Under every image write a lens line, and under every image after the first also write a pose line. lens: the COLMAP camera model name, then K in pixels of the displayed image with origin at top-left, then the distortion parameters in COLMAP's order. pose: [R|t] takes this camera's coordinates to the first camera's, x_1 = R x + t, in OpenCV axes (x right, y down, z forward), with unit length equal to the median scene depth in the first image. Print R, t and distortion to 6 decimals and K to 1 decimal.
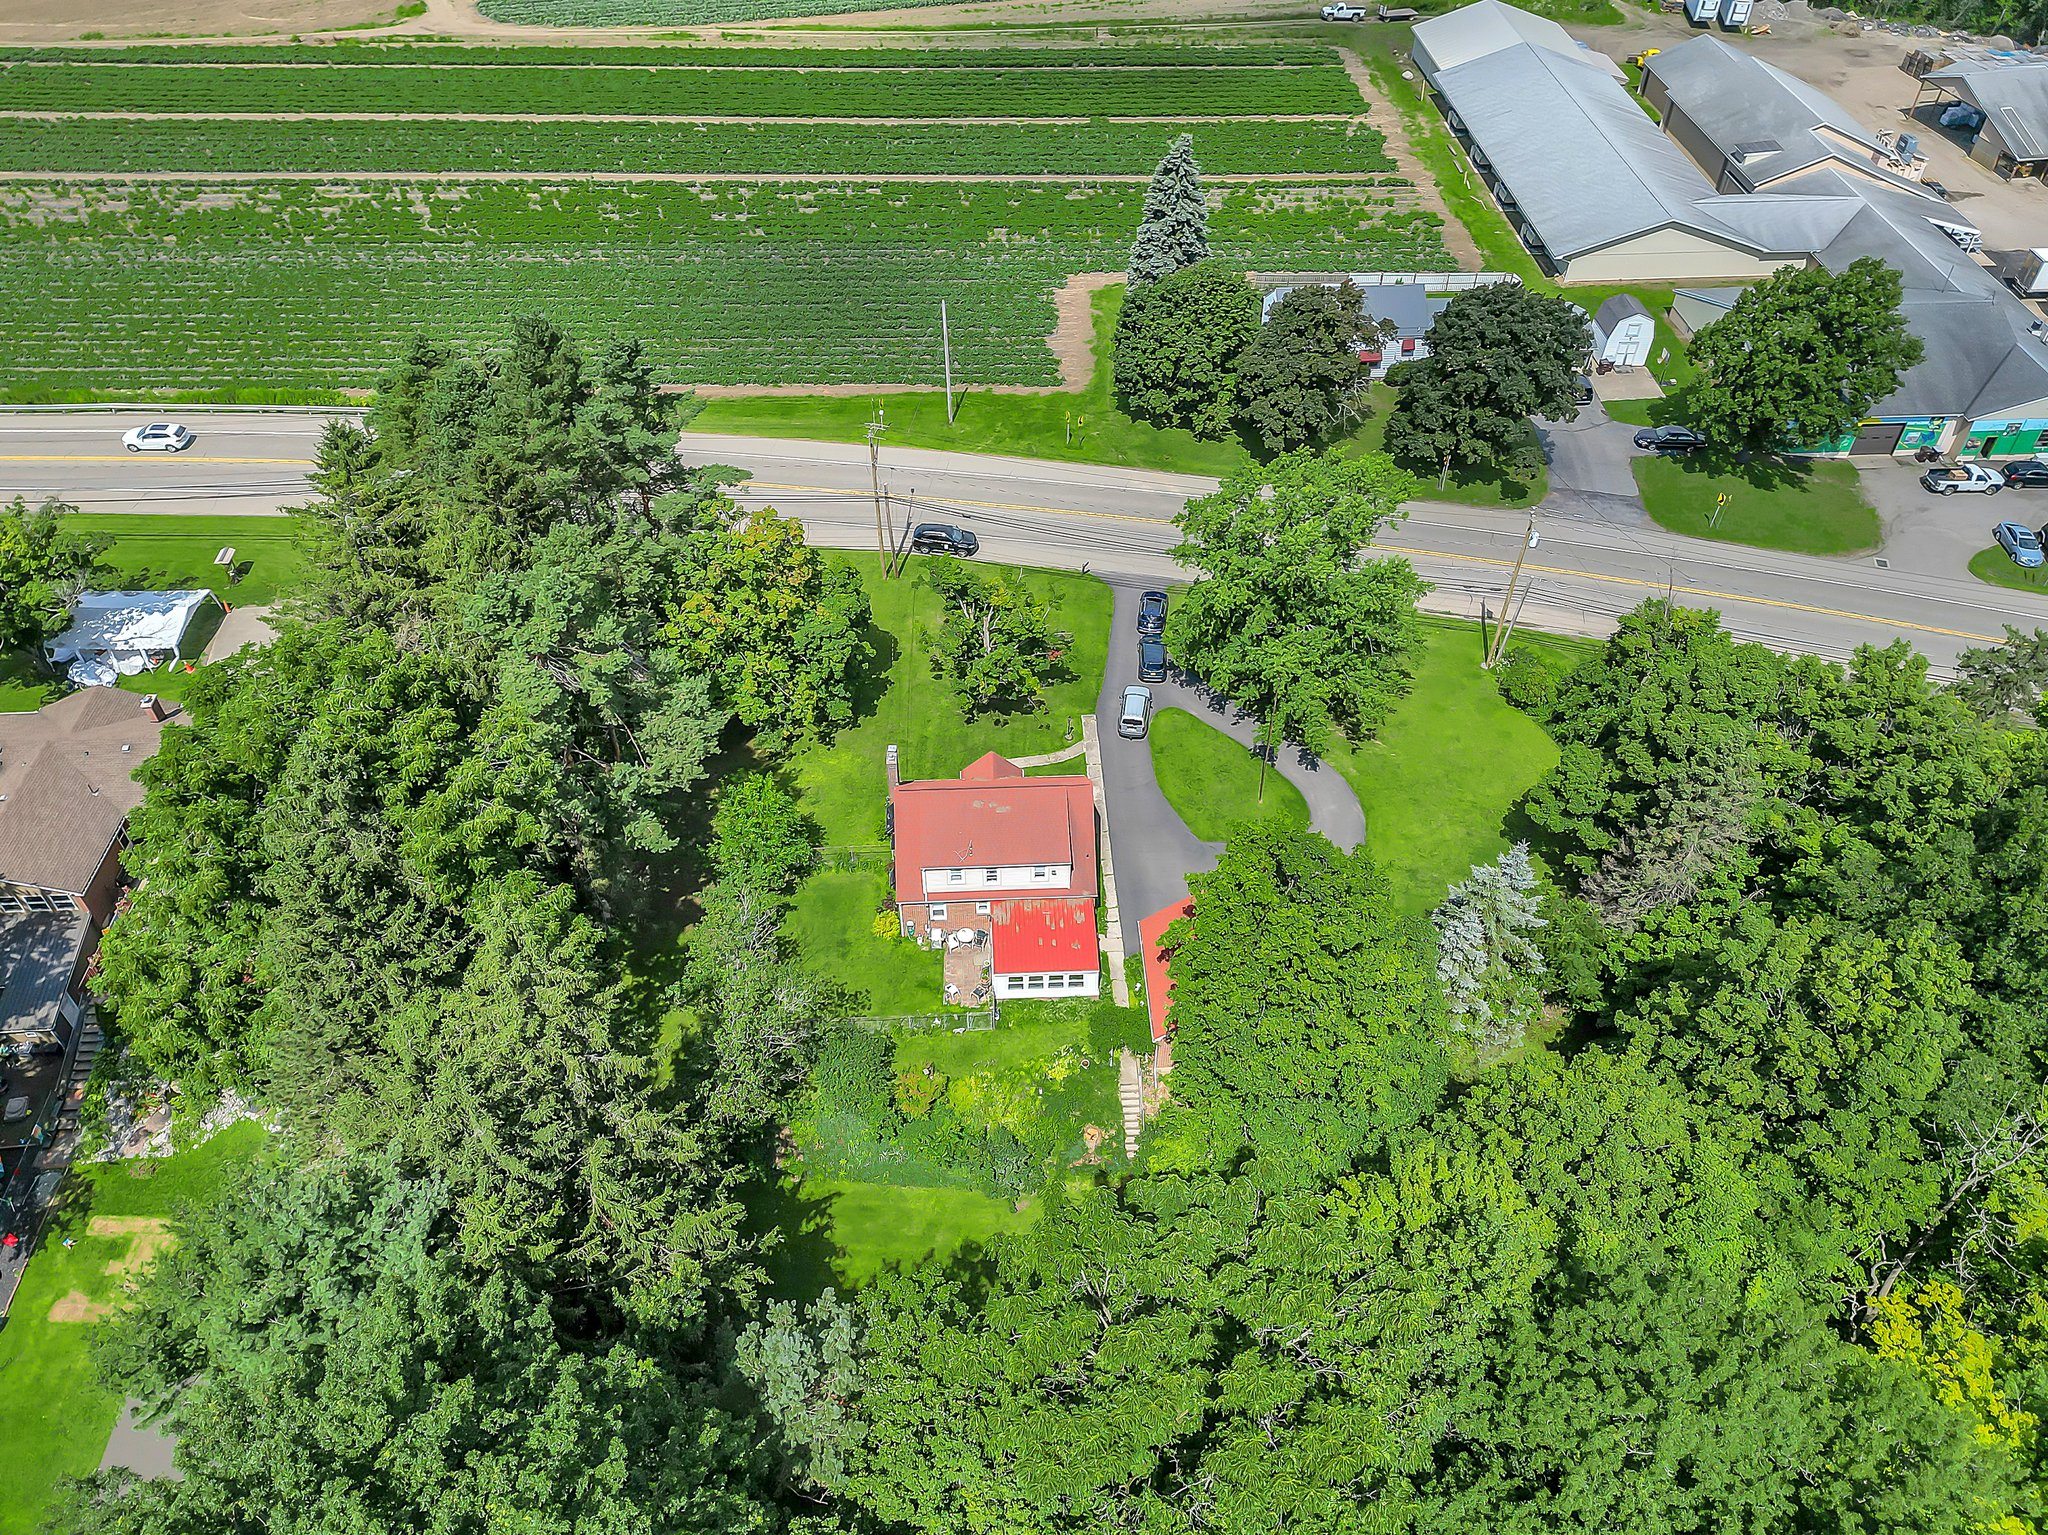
lens RADIAL K [[1480.0, 0, 1024.0], [0, 1480.0, 767.5], [0, 0, 1]] dist [0.072061, -0.071556]
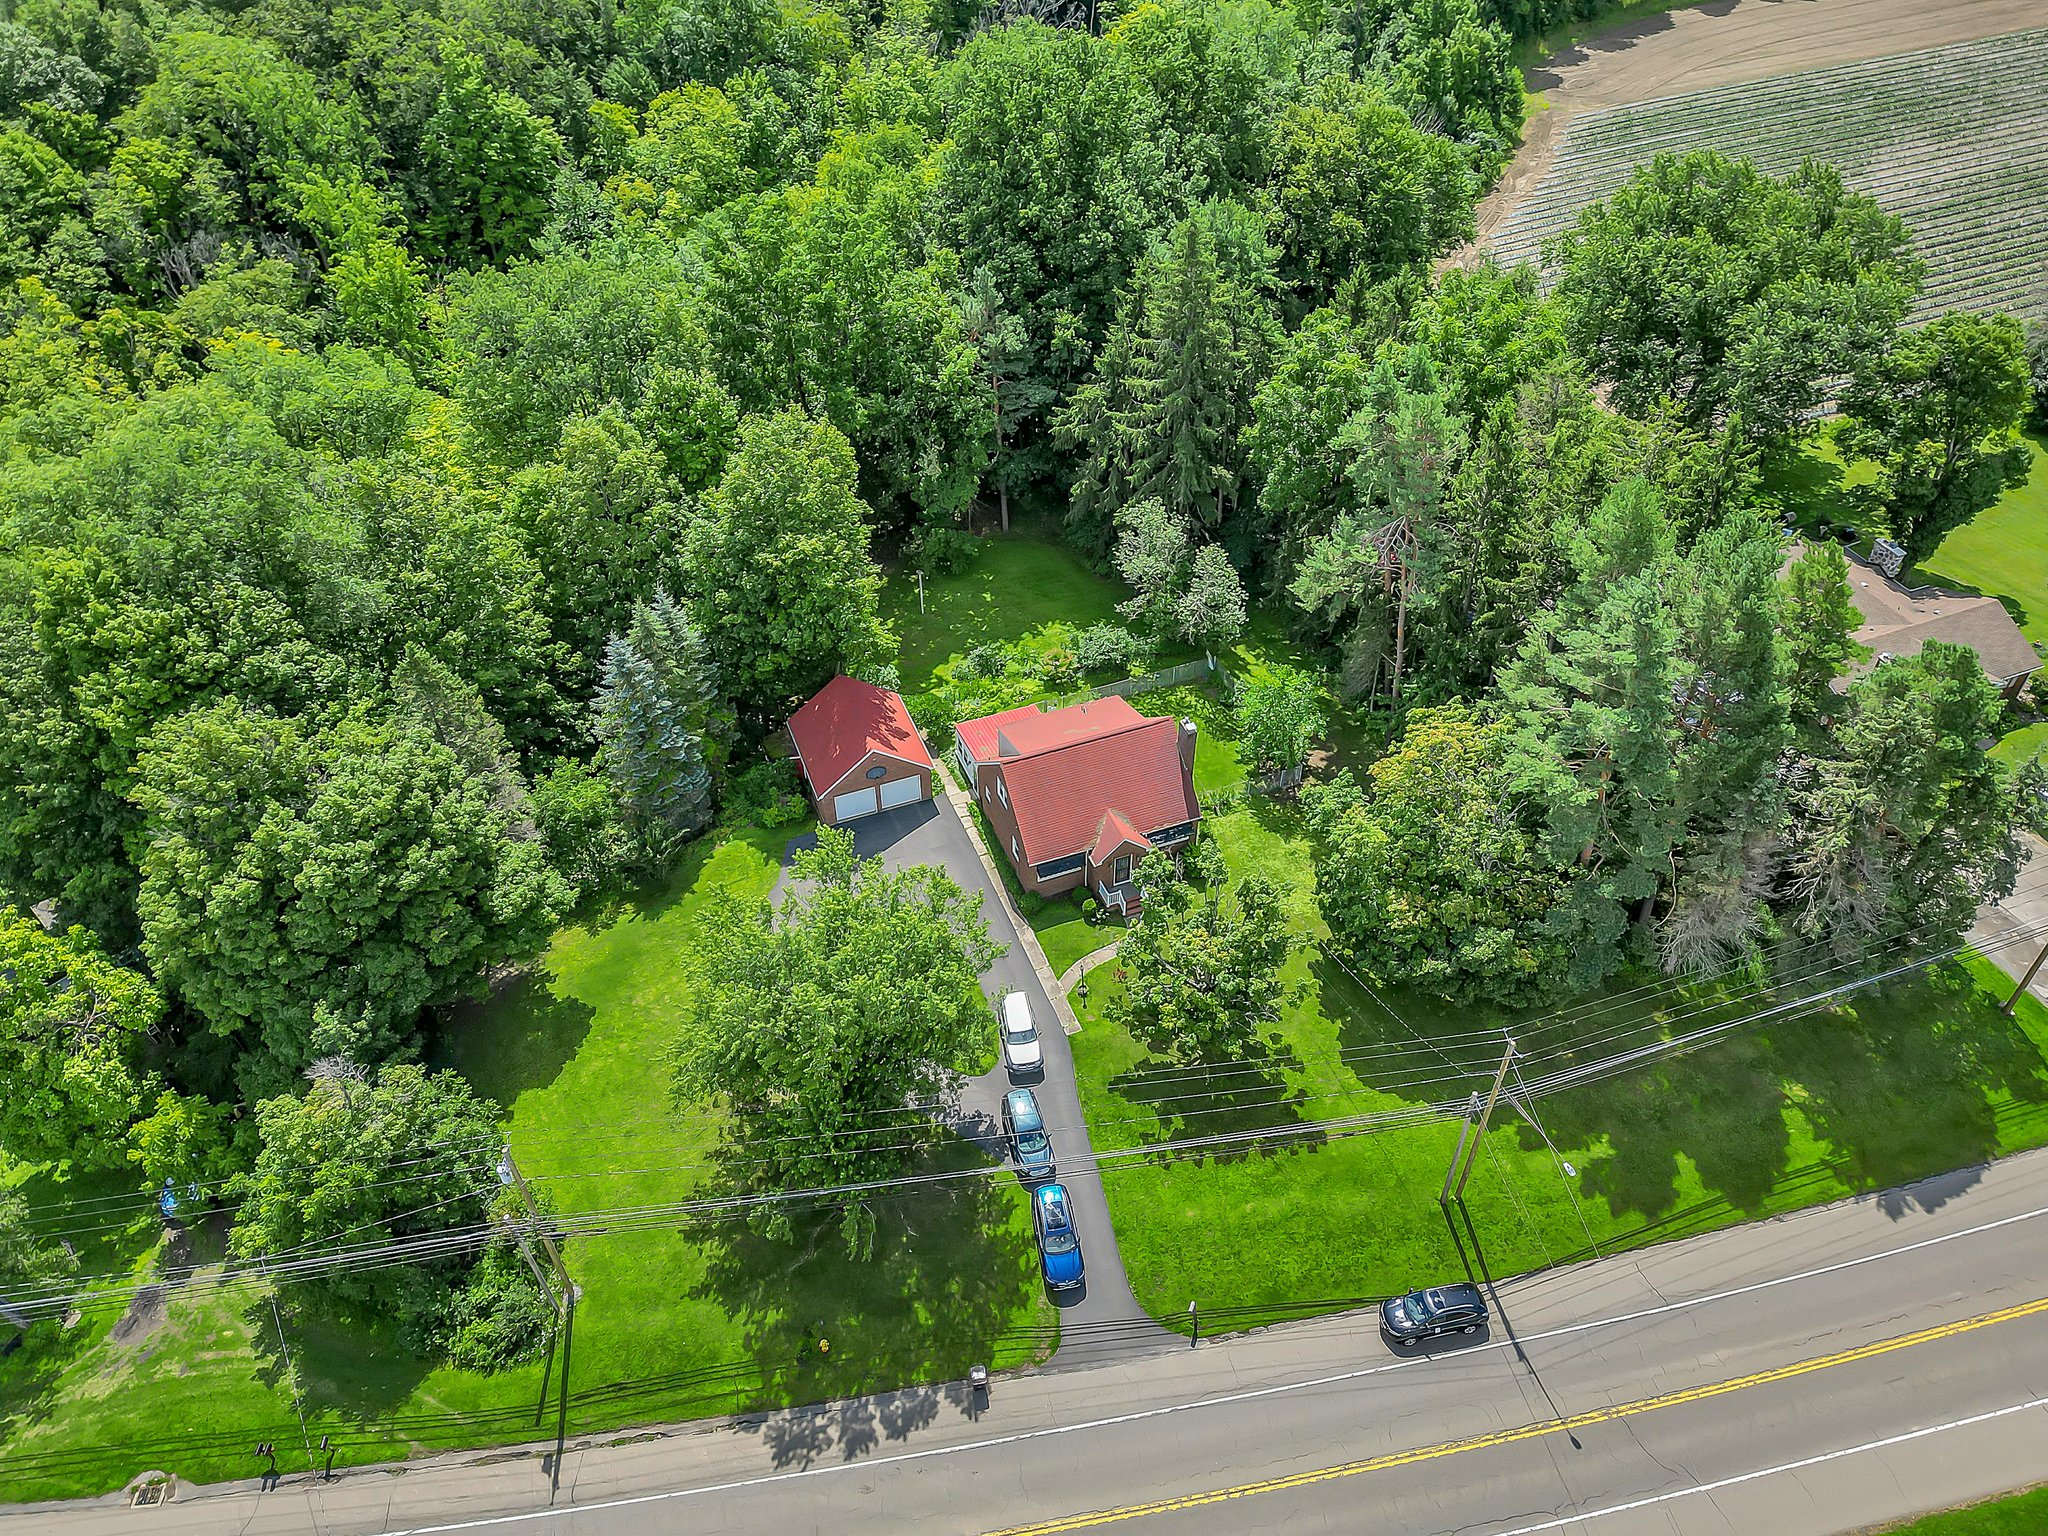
lens RADIAL K [[1480.0, 0, 1024.0], [0, 1480.0, 768.0], [0, 0, 1]] dist [0.072061, -0.071556]
pose [[-0.948176, 0.221902, -0.227424, 0.251520], [-0.212725, 0.088364, 0.973108, -0.945707], [0.236031, 0.971057, -0.036580, 0.977827]]
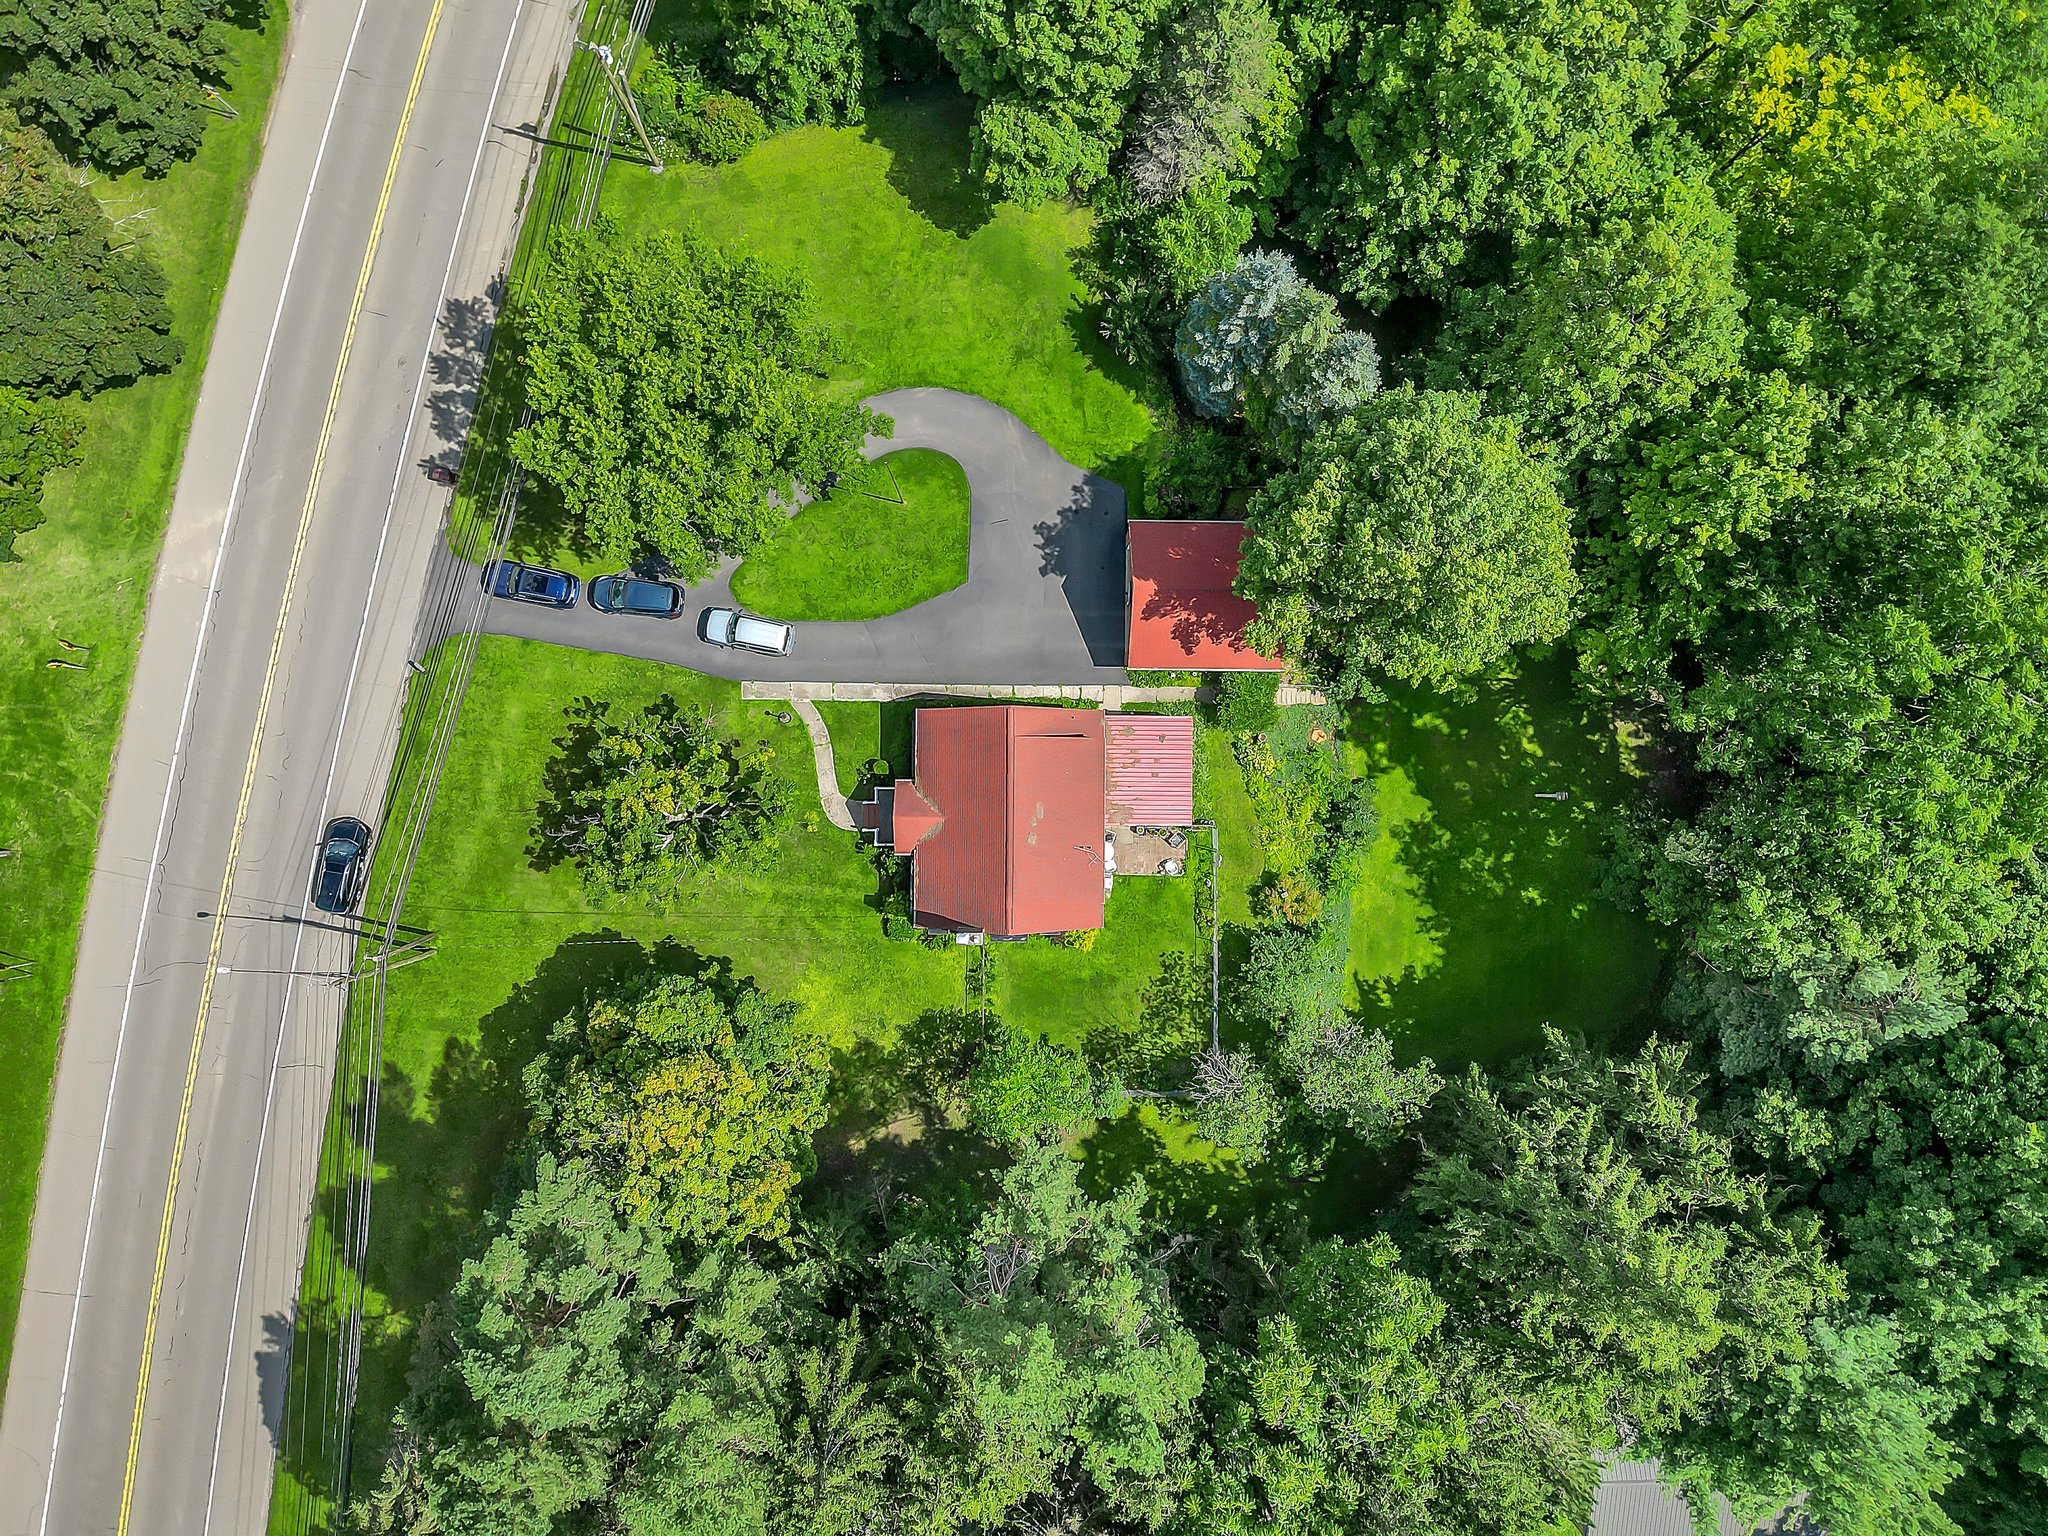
lens RADIAL K [[1480.0, 0, 1024.0], [0, 1480.0, 768.0], [0, 0, 1]] dist [0.072061, -0.071556]
pose [[0.052095, -0.998602, 0.008896, 0.002650], [0.682093, 0.042087, 0.730054, -0.573897], [-0.729408, -0.031964, 0.683332, 0.375327]]
